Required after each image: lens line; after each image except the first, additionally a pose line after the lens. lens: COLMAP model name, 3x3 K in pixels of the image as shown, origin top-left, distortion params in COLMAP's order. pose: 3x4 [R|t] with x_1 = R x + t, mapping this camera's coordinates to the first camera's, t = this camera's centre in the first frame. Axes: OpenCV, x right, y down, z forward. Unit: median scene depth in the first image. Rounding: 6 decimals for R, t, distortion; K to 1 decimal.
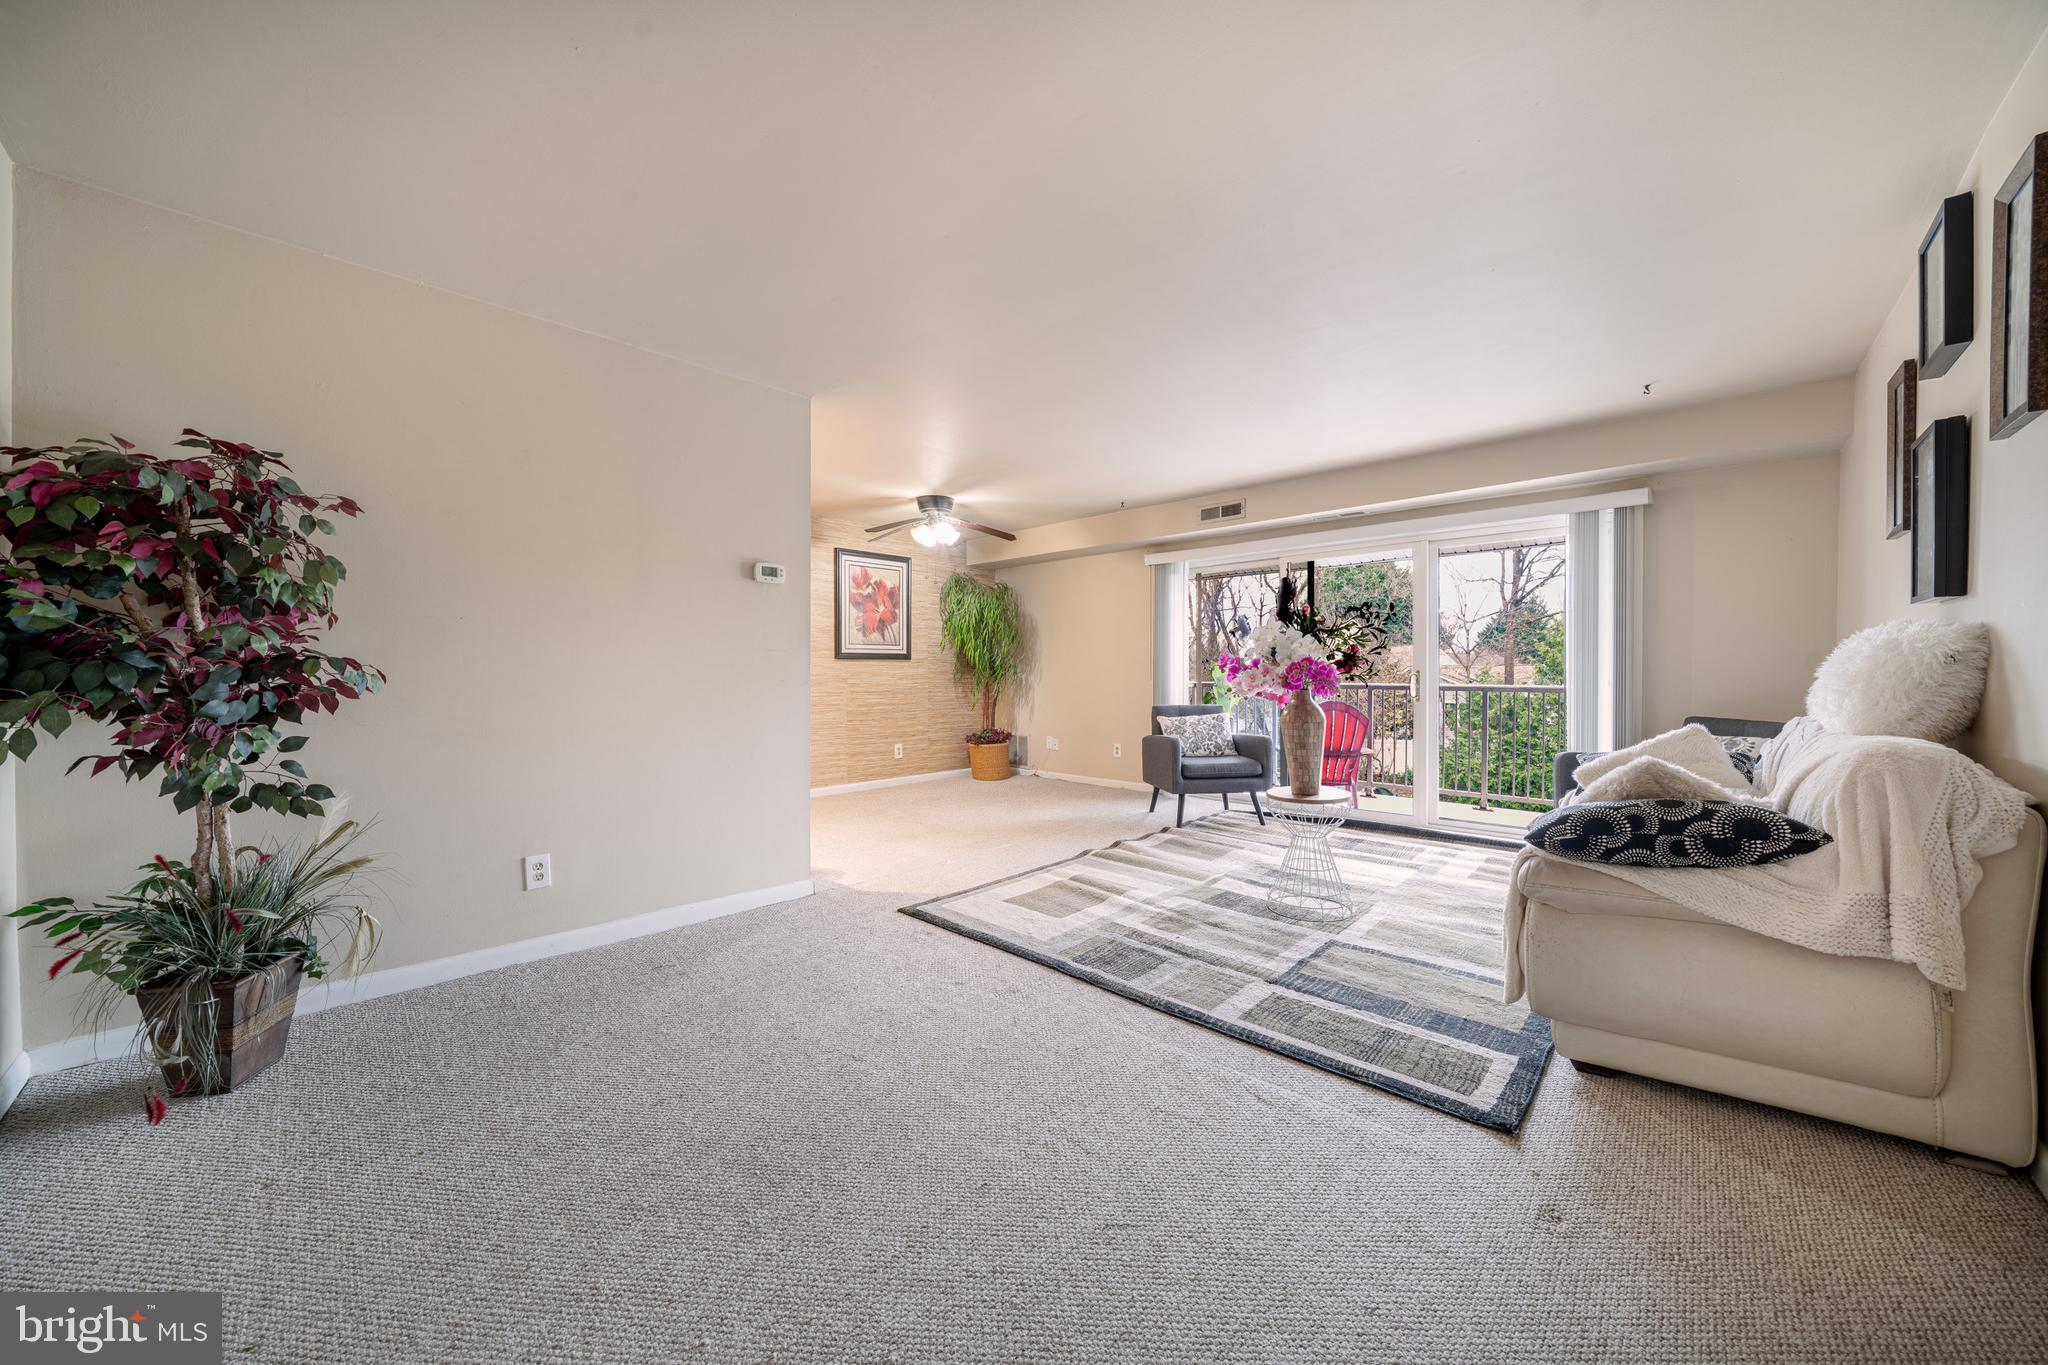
lens RADIAL K [[717.2, 0, 1012.3], [0, 717.2, 672.2], [0, 0, 1]] dist [-0.022434, 0.000715]
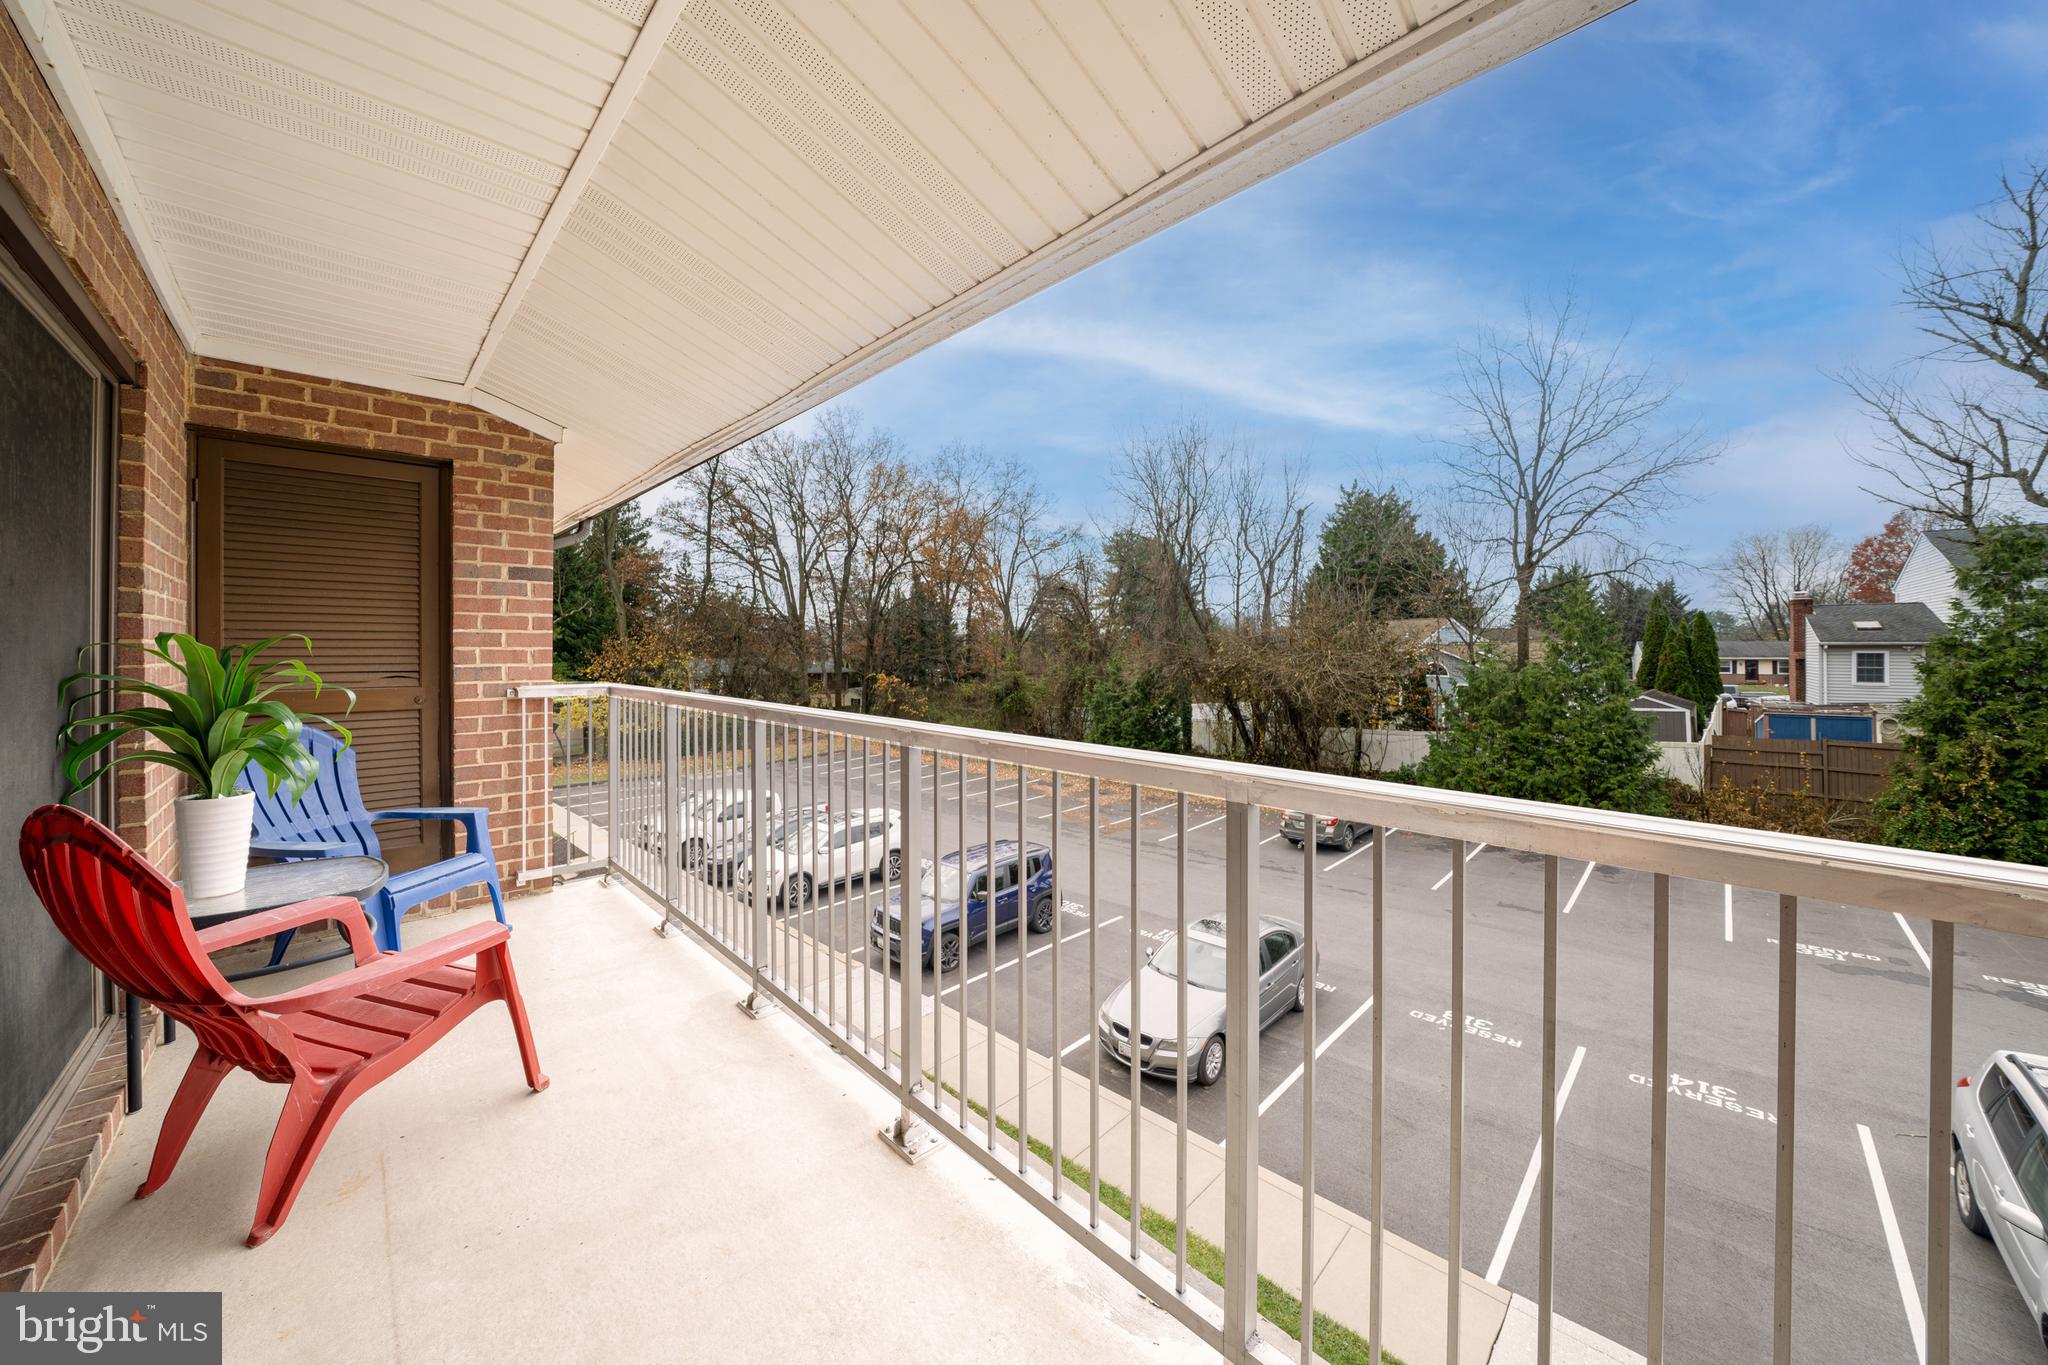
lens RADIAL K [[717.2, 0, 1023.6], [0, 717.2, 650.5], [0, 0, 1]] dist [-0.022434, 0.000715]
pose [[0.999352, -0.005011, -0.035654, 1.275956], [0.005011, 0.999987, -0.000104, -0.026183], [0.035654, -0.000075, 0.999364, 1.310415]]
